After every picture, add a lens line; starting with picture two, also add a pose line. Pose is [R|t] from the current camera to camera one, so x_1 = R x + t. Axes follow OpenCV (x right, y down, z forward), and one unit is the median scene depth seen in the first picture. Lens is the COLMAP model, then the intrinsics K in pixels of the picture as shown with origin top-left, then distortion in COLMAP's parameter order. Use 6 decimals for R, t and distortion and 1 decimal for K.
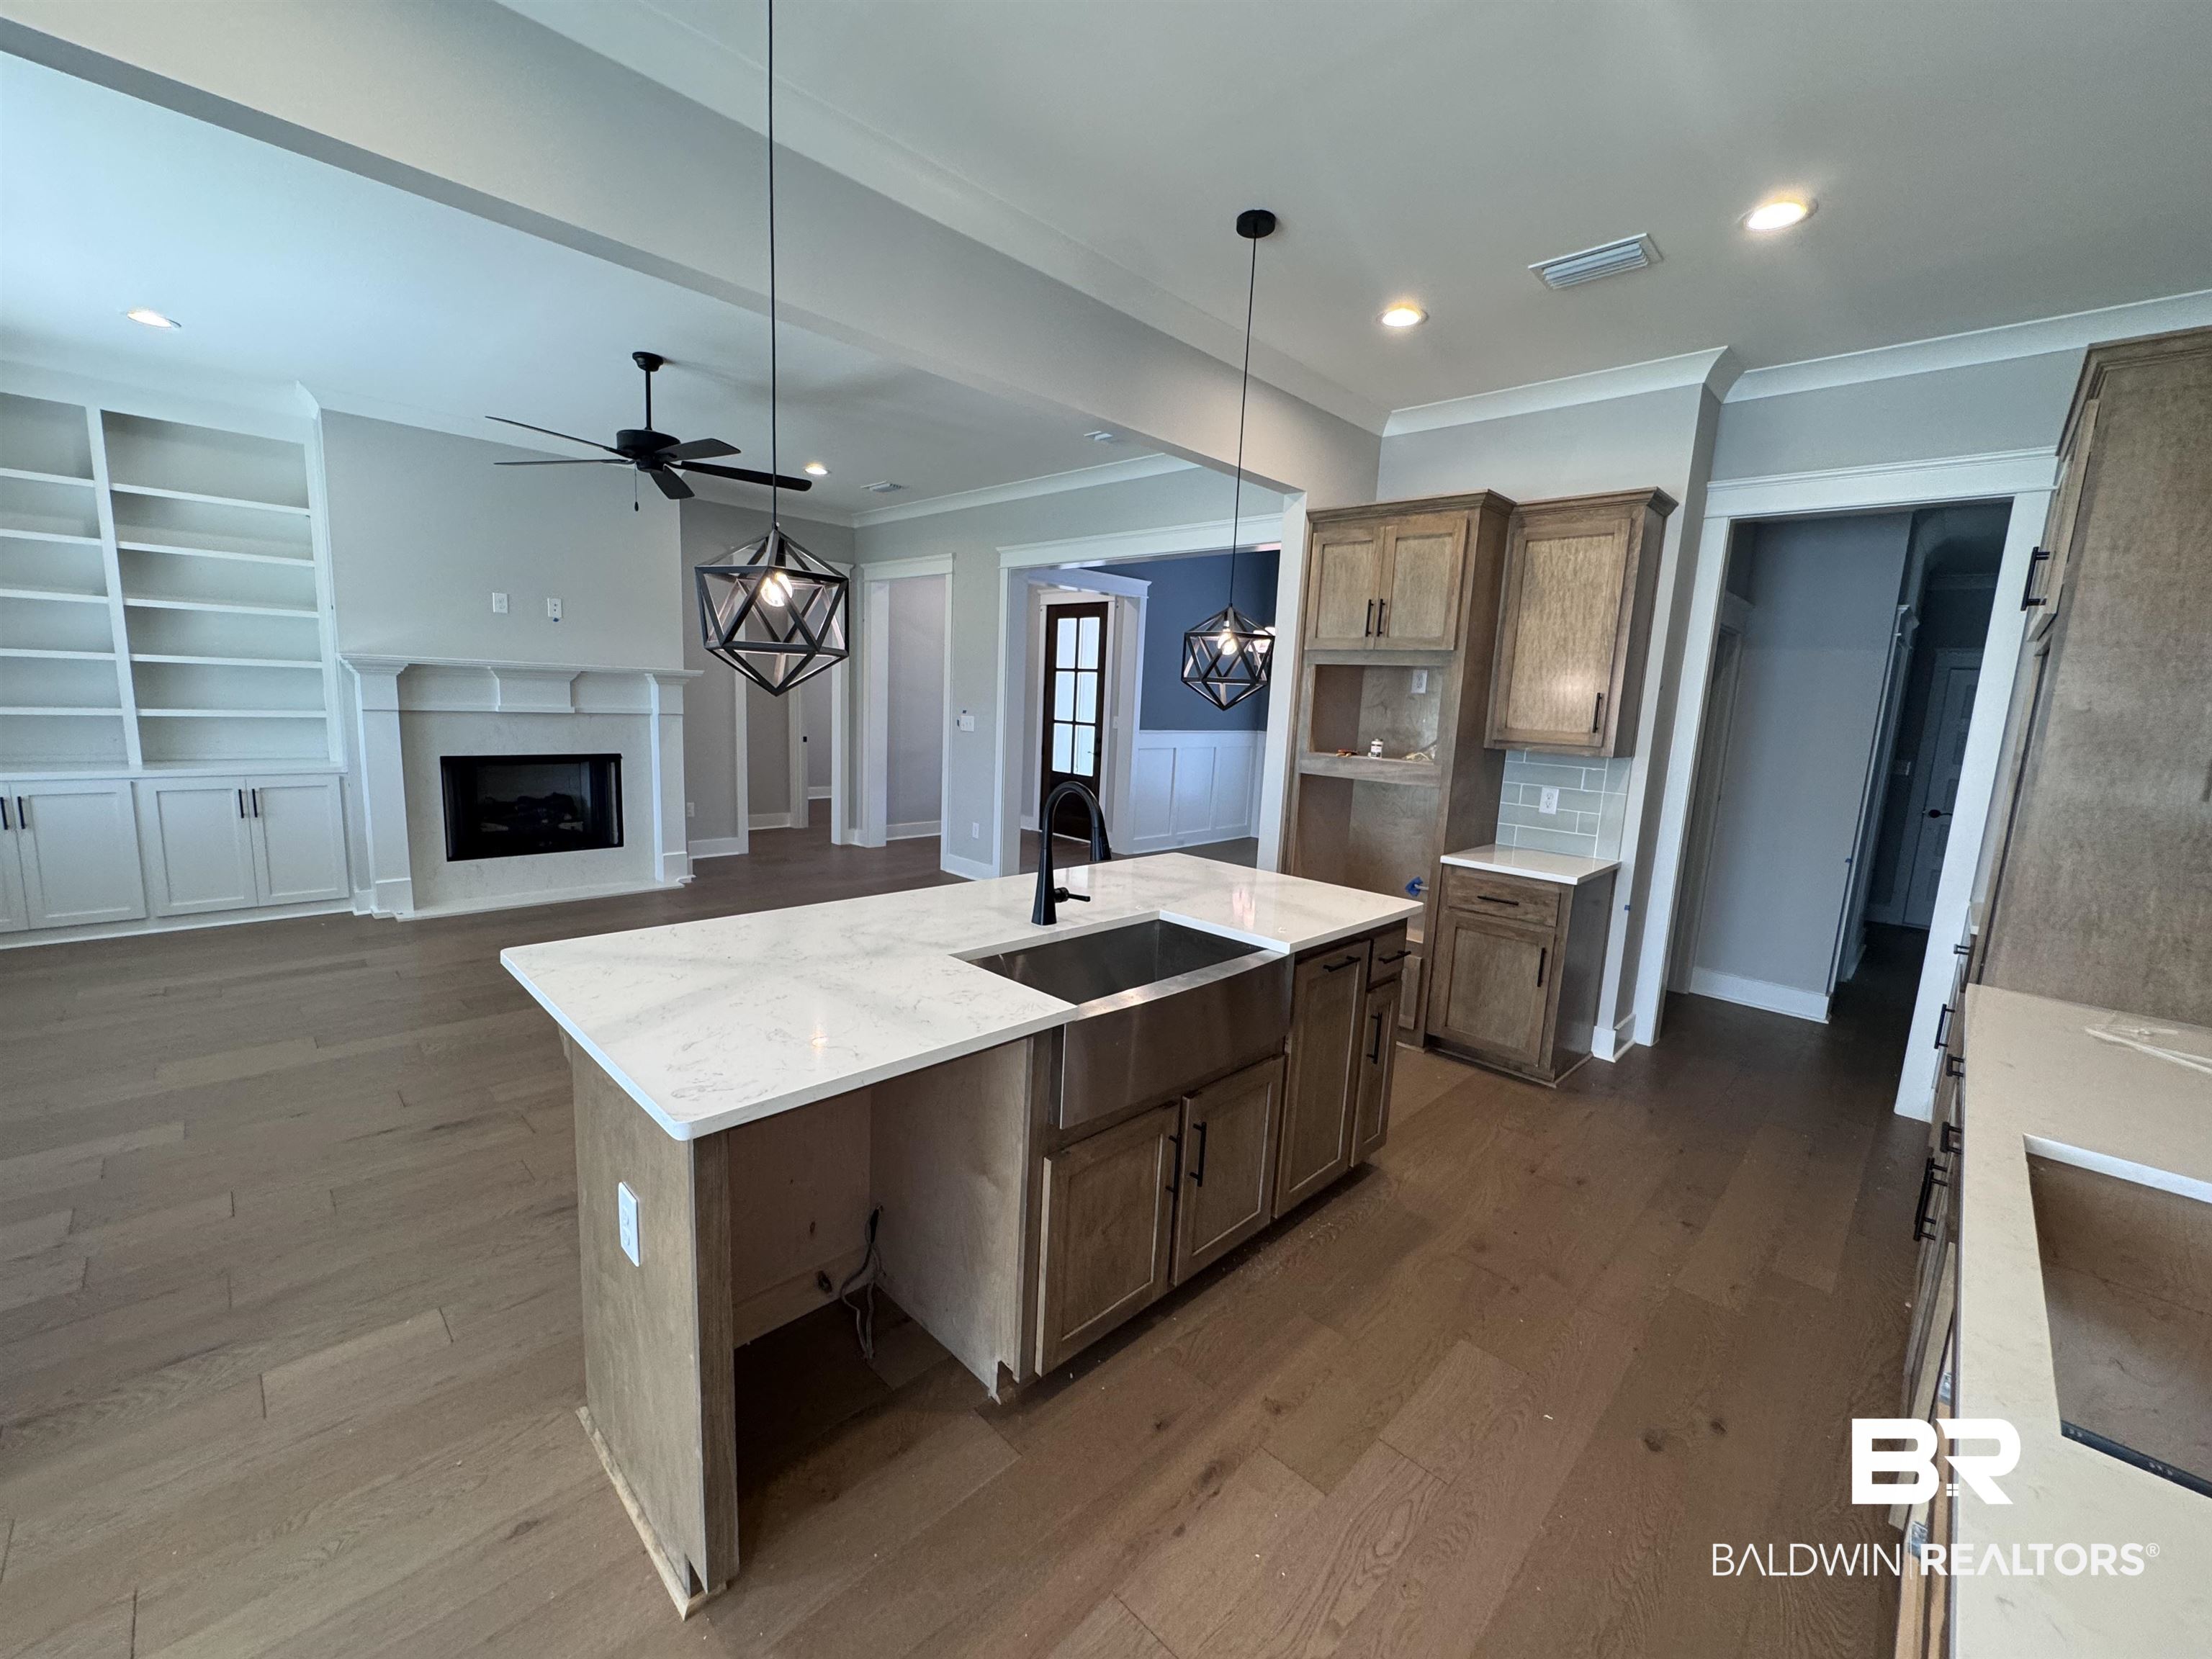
lens RADIAL K [[895.3, 0, 1104.7], [0, 895.3, 829.5], [0, 0, 1]] dist [-0.003952, 0.001453]
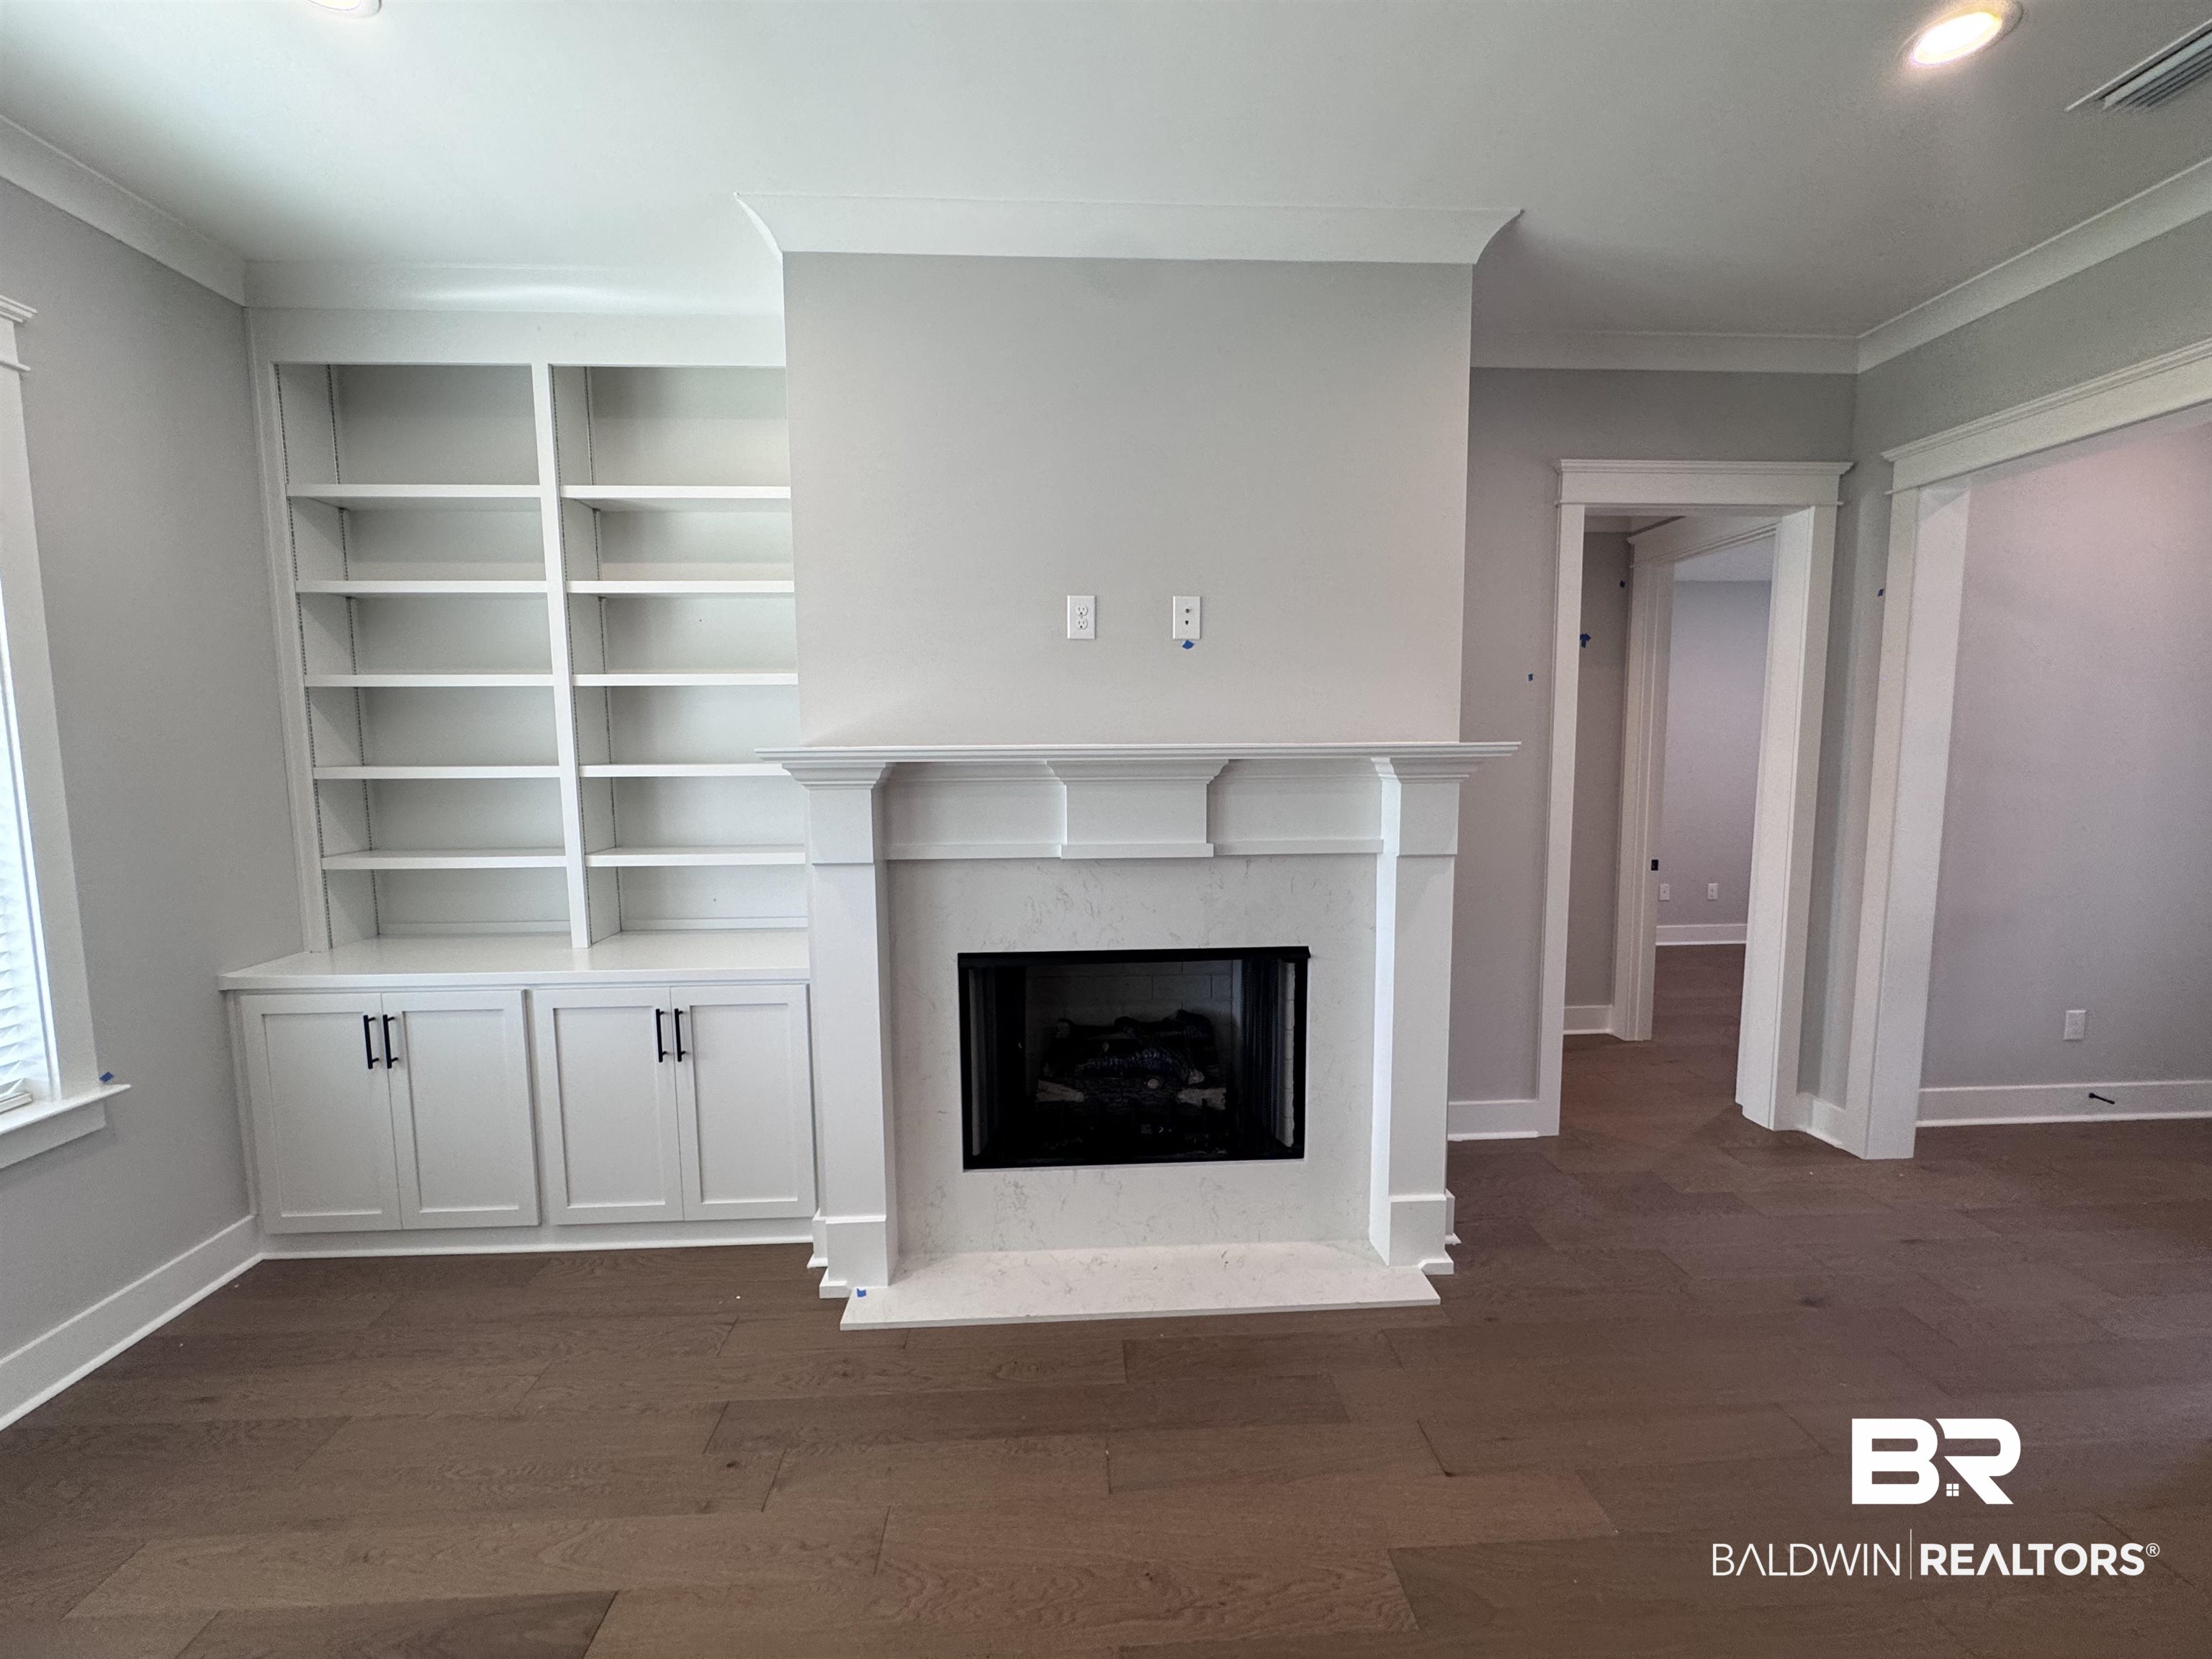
lens RADIAL K [[895.3, 0, 1104.2], [0, 895.3, 824.2], [0, 0, 1]] dist [-0.003952, 0.001453]
pose [[0.736393, 0.010847, -0.676467, -0.395837], [-0.060416, 0.996931, -0.049782, -0.140225], [0.673851, 0.077528, 0.734788, 0.751276]]
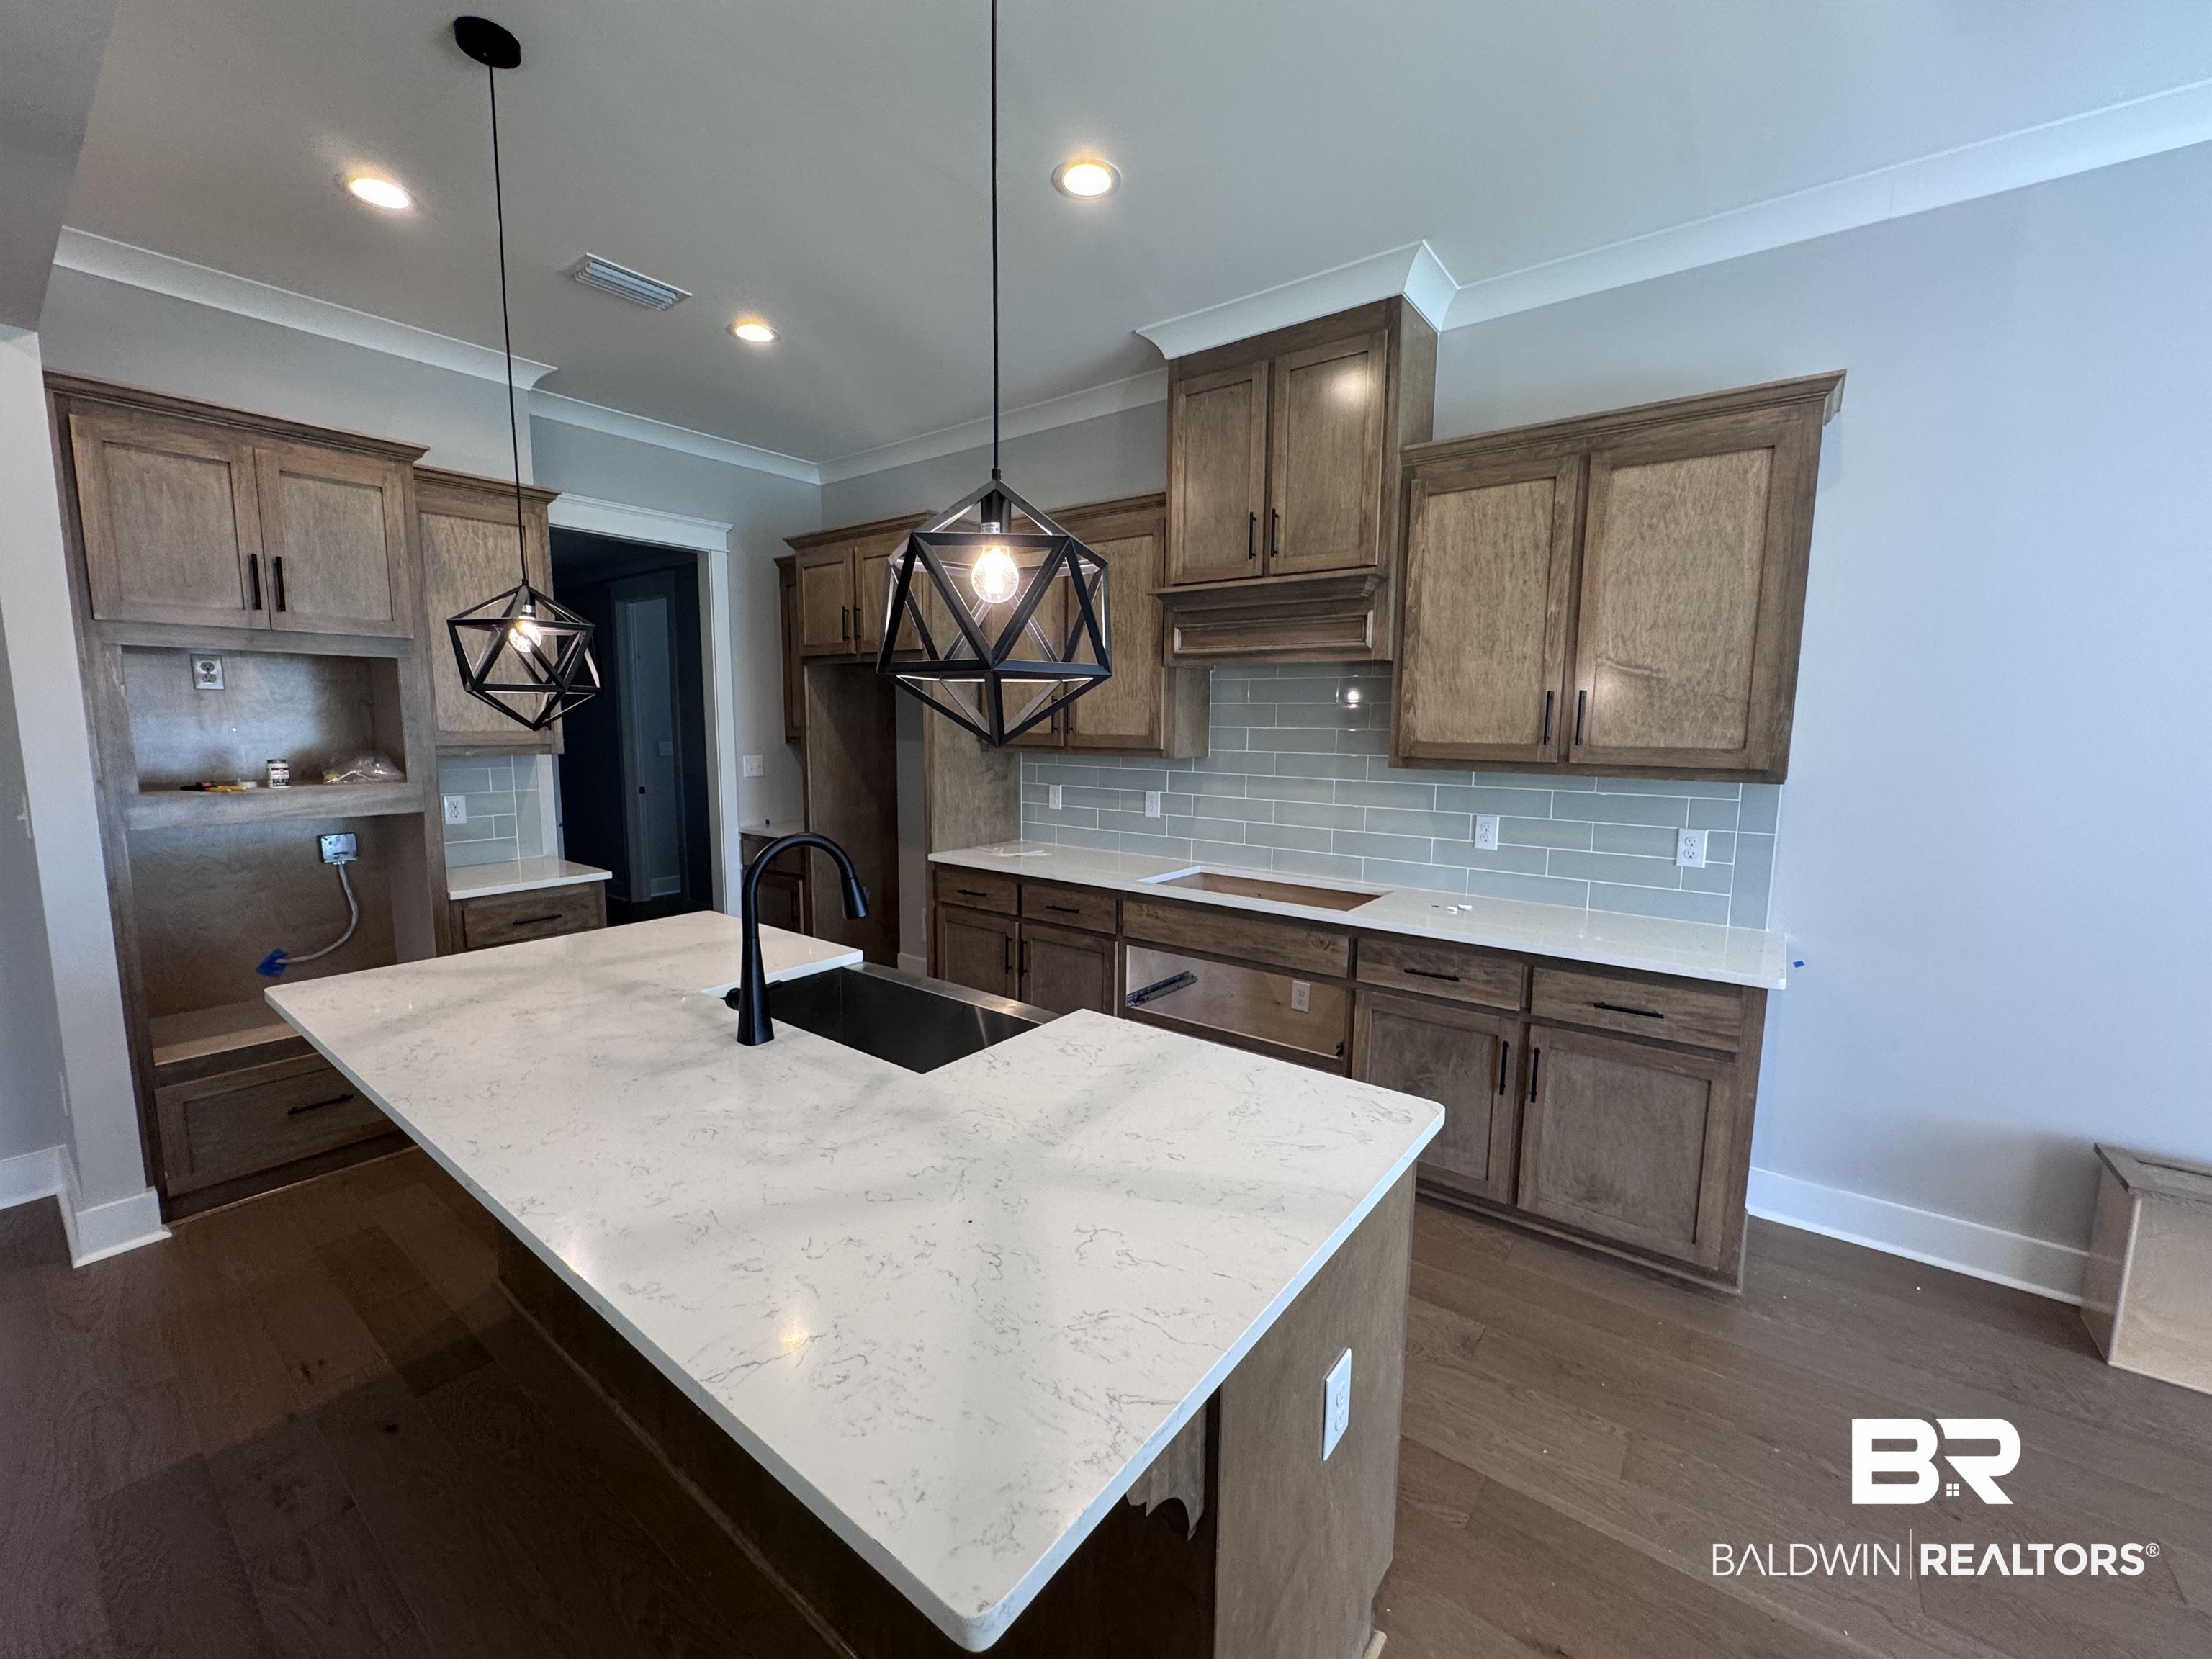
lens RADIAL K [[895.3, 0, 1098.3], [0, 895.3, 835.0], [0, 0, 1]] dist [-0.003952, 0.001453]
pose [[-0.124813, -0.176393, 0.976374, -0.362139], [0.135241, 0.971860, 0.192866, -0.073313], [-0.982920, 0.156118, -0.097445, 0.363763]]
